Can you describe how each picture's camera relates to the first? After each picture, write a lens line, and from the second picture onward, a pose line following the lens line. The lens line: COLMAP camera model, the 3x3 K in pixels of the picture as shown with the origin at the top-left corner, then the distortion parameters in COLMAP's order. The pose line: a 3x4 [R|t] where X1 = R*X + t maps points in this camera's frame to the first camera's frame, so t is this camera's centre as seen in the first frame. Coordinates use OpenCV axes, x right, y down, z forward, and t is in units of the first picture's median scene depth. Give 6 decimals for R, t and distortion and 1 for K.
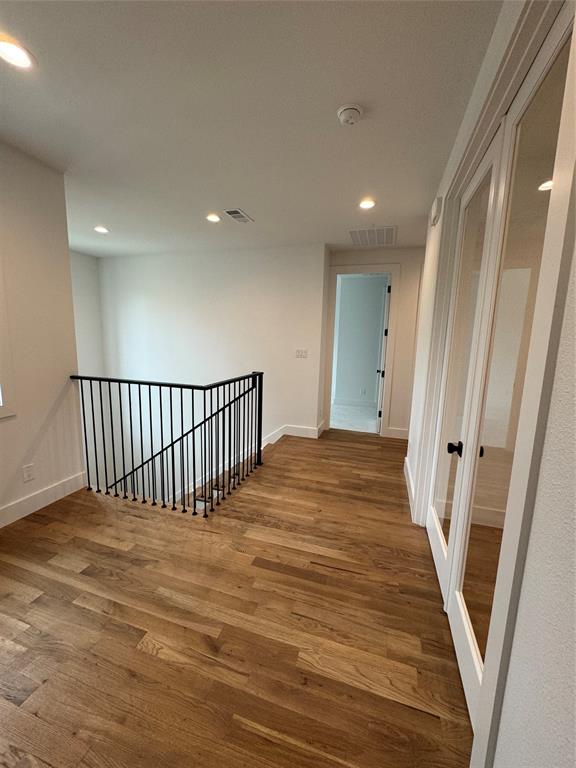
lens RADIAL K [[307.9, 0, 288.2], [0, 307.9, 383.3], [0, 0, 1]] dist [0.001300, 0.000082]
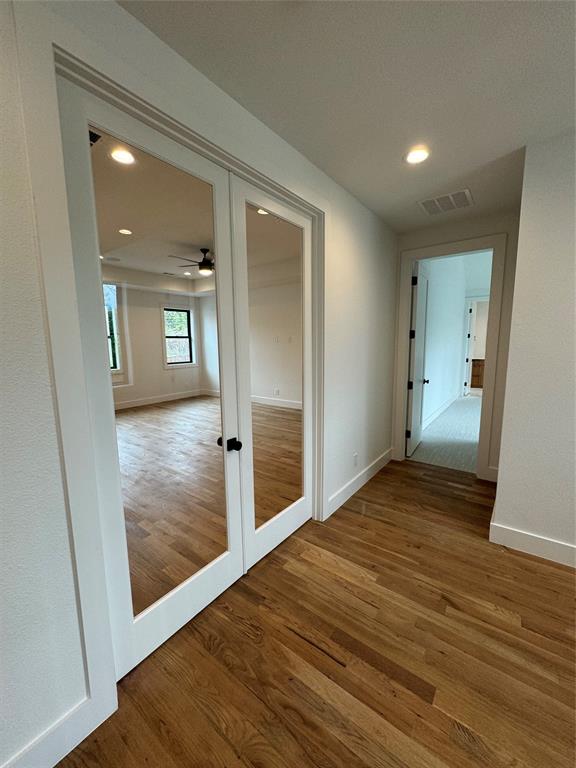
lens RADIAL K [[307.9, 0, 289.7], [0, 307.9, 380.3], [0, 0, 1]] dist [0.001300, 0.000082]
pose [[-0.941352, -0.062775, 0.331534, -0.001140], [0.032163, 0.961375, 0.273358, -0.296323], [-0.335889, 0.267989, -0.902973, 1.785520]]
